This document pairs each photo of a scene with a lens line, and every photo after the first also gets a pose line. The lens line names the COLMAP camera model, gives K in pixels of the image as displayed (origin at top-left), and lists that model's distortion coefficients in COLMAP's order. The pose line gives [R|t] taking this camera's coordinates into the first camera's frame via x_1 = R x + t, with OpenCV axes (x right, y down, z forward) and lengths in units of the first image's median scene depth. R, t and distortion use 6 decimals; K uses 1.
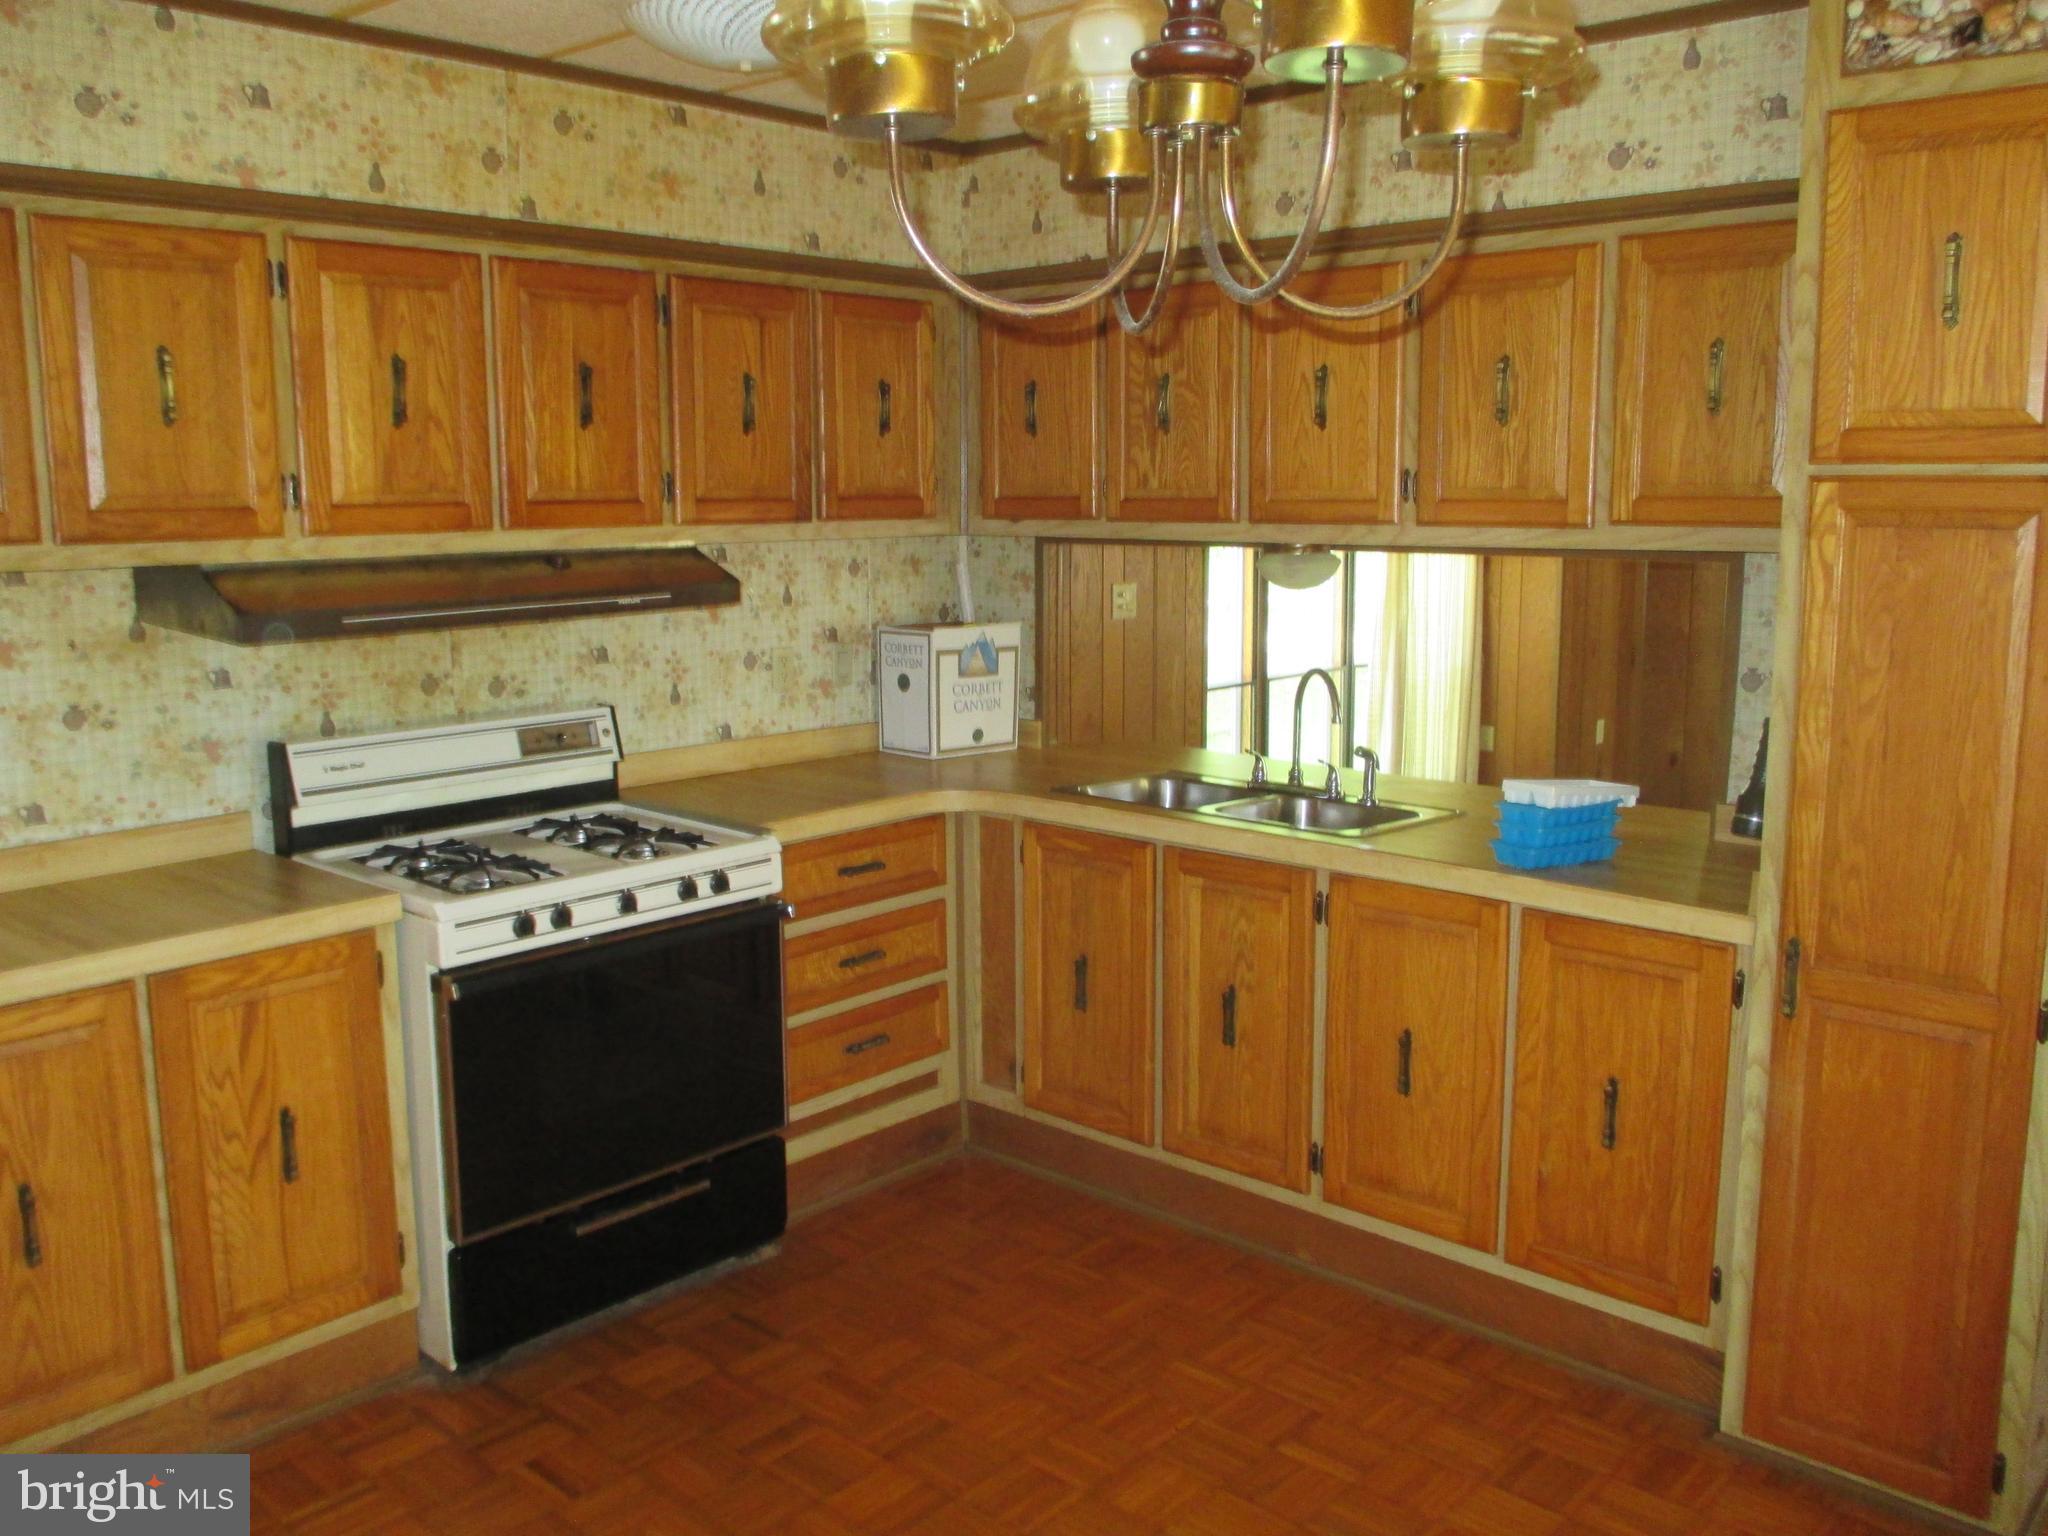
lens RADIAL K [[1722.3, 0, 1018.0], [0, 1722.3, 738.5], [0, 0, 1]] dist [-0.025031, -0.010847]
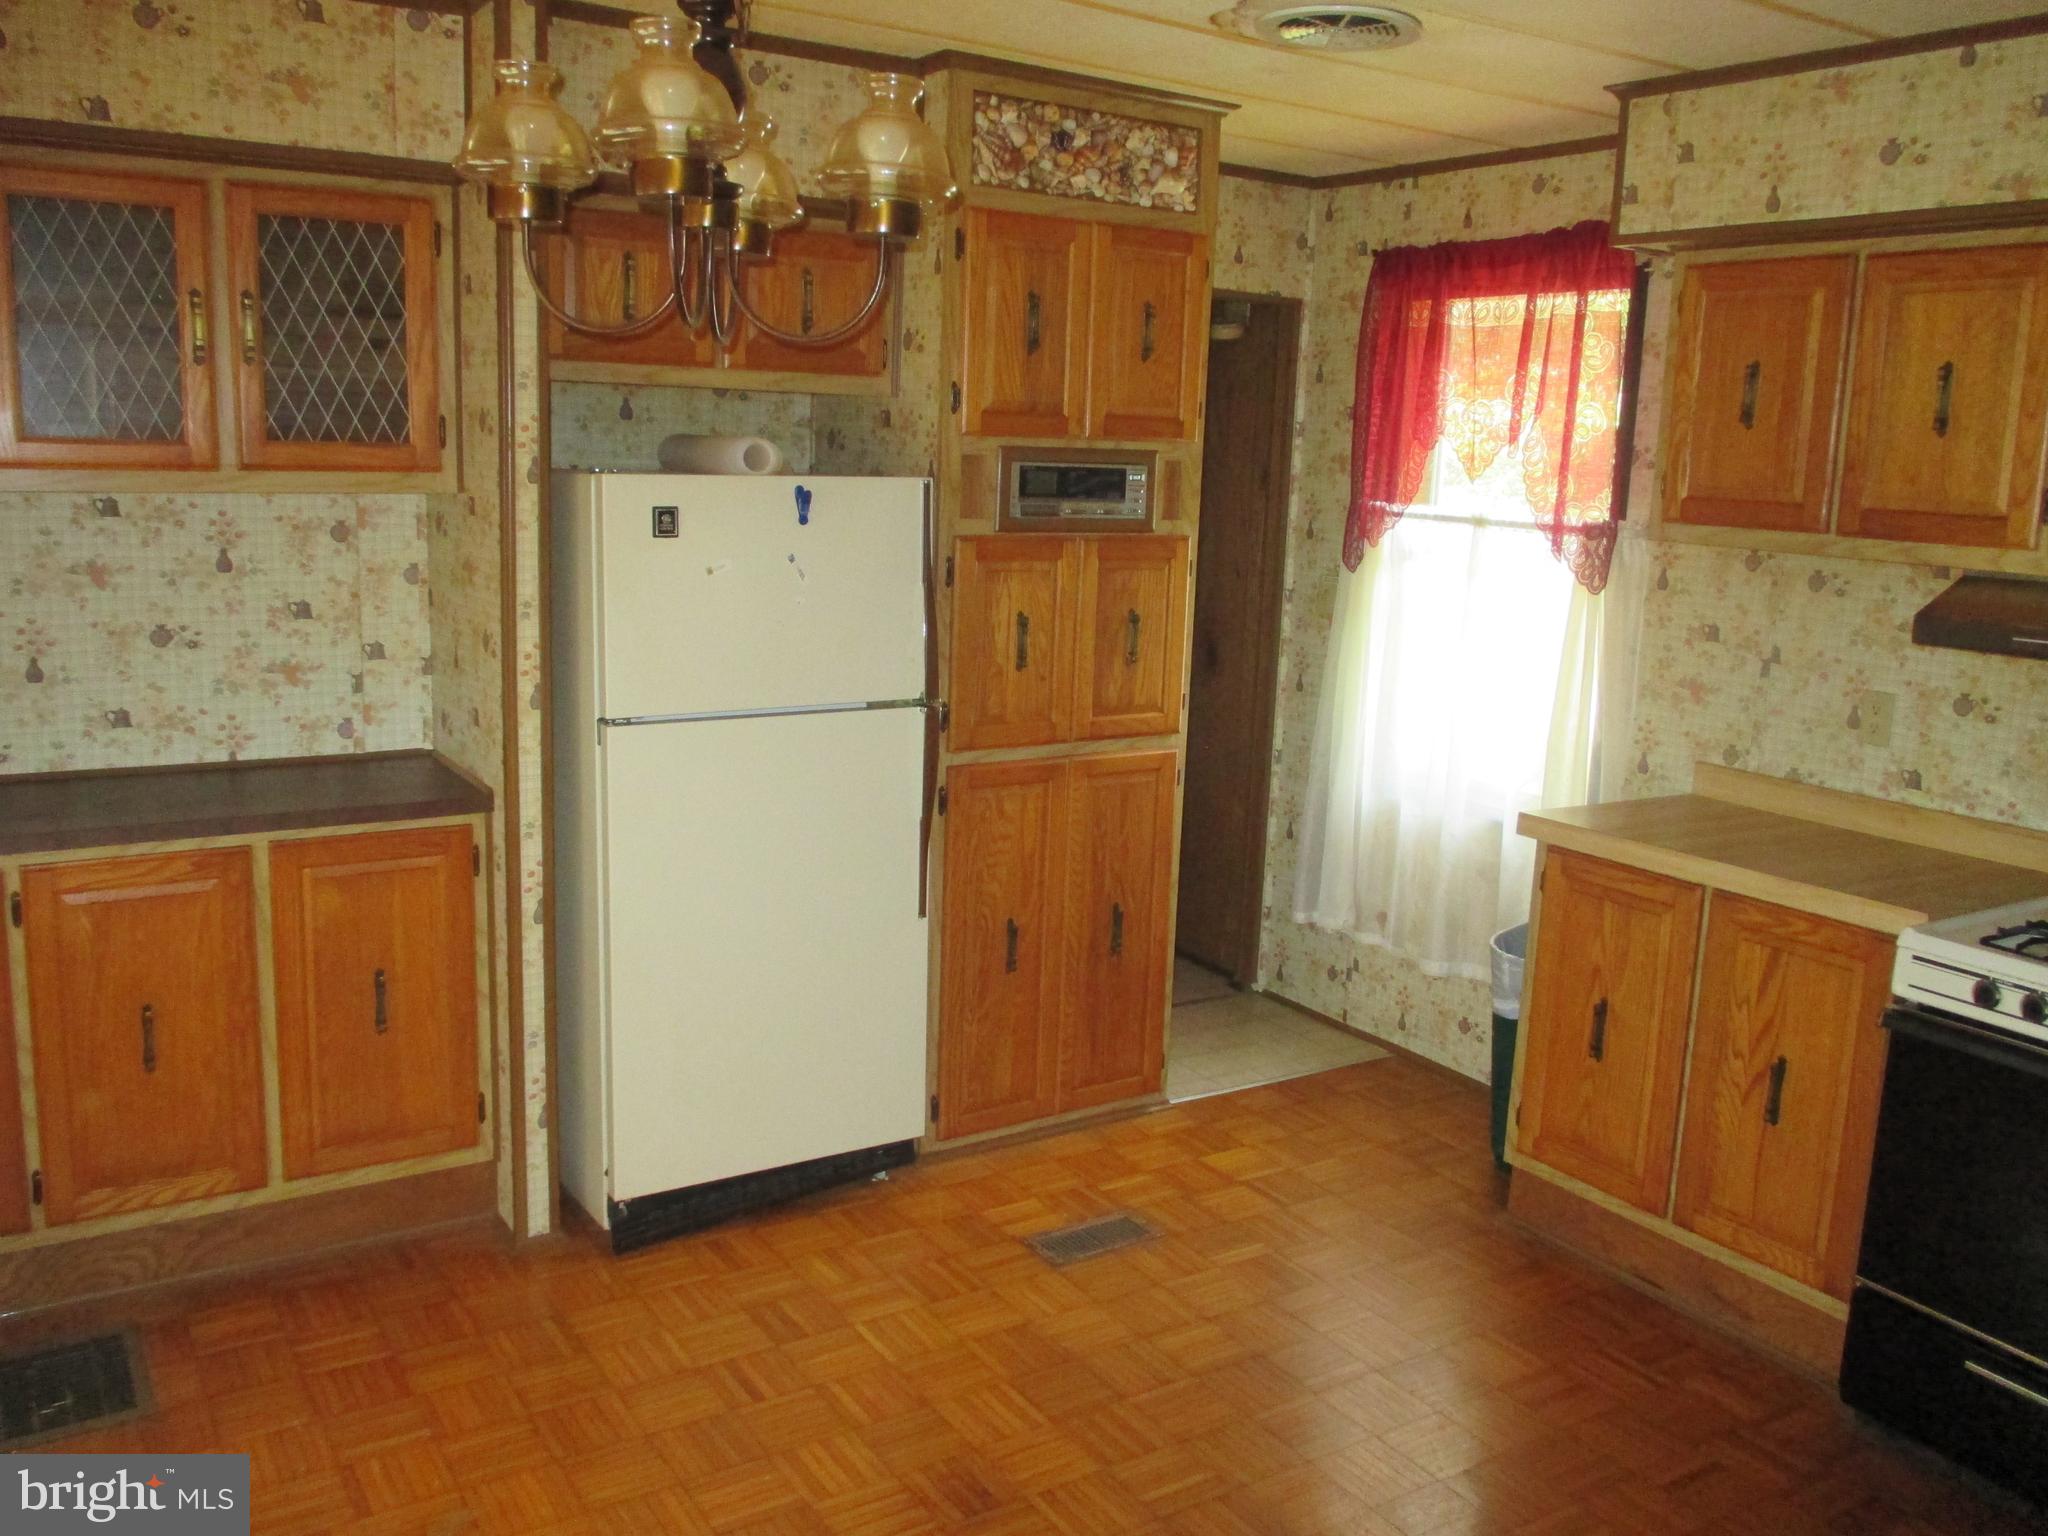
lens RADIAL K [[1722.3, 0, 1045.2], [0, 1722.3, 741.0], [0, 0, 1]] dist [-0.025031, -0.010847]
pose [[-0.259585, 0.153419, -0.953456, 0.614966], [-0.188217, 0.960330, 0.205768, -0.099546], [0.947201, 0.232871, -0.220411, 0.654651]]
